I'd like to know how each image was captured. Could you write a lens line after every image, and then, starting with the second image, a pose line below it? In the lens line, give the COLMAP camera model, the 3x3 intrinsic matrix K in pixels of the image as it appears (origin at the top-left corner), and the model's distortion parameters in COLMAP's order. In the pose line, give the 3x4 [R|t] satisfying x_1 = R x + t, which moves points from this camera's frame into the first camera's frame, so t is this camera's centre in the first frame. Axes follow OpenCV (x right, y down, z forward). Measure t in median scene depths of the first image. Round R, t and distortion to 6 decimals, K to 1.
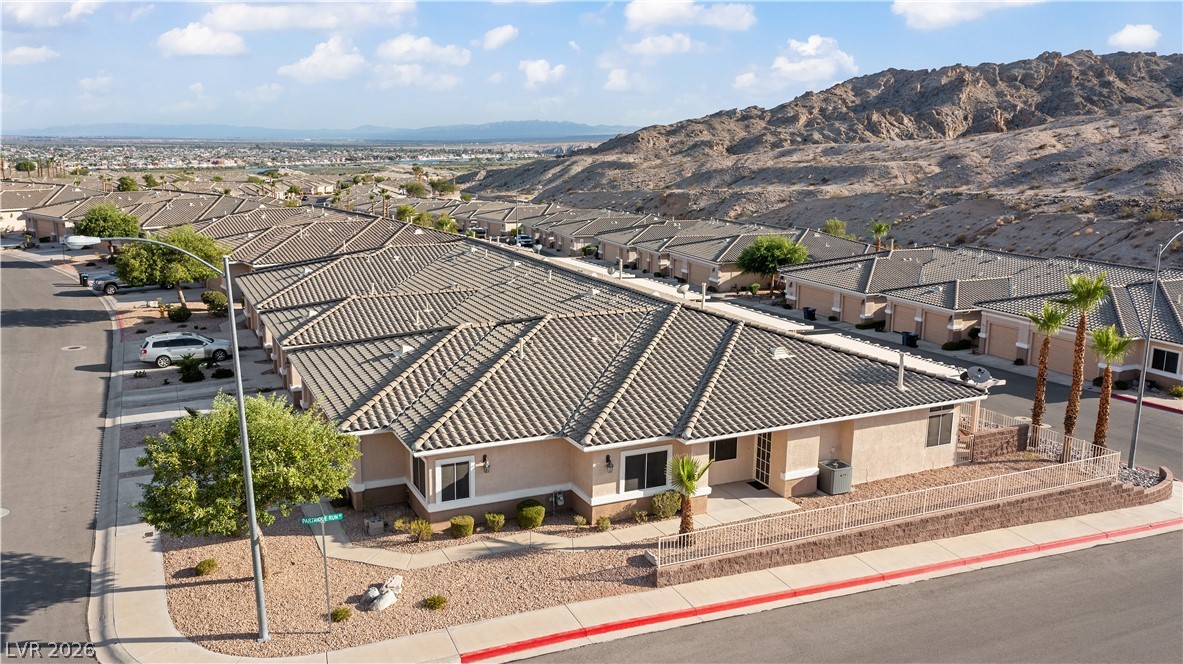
lens RADIAL K [[938.0, 0, 591.2], [0, 938.0, 321.4], [0, 0, 1]] dist [-0.017785, 0.007031]
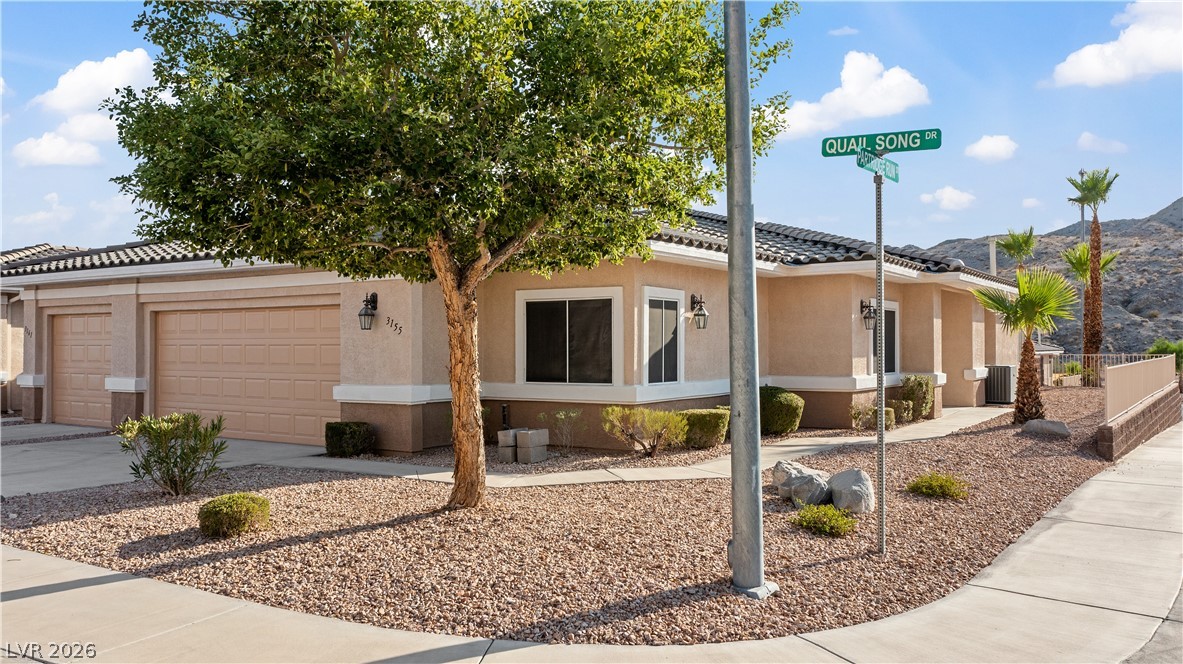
lens RADIAL K [[938.0, 0, 591.2], [0, 938.0, 321.4], [0, 0, 1]] dist [-0.017785, 0.007031]
pose [[0.855682, -0.000985, 0.517501, -0.166338], [0.112235, 0.976550, -0.183720, 0.096040], [-0.505185, 0.215288, 0.835727, 0.243141]]
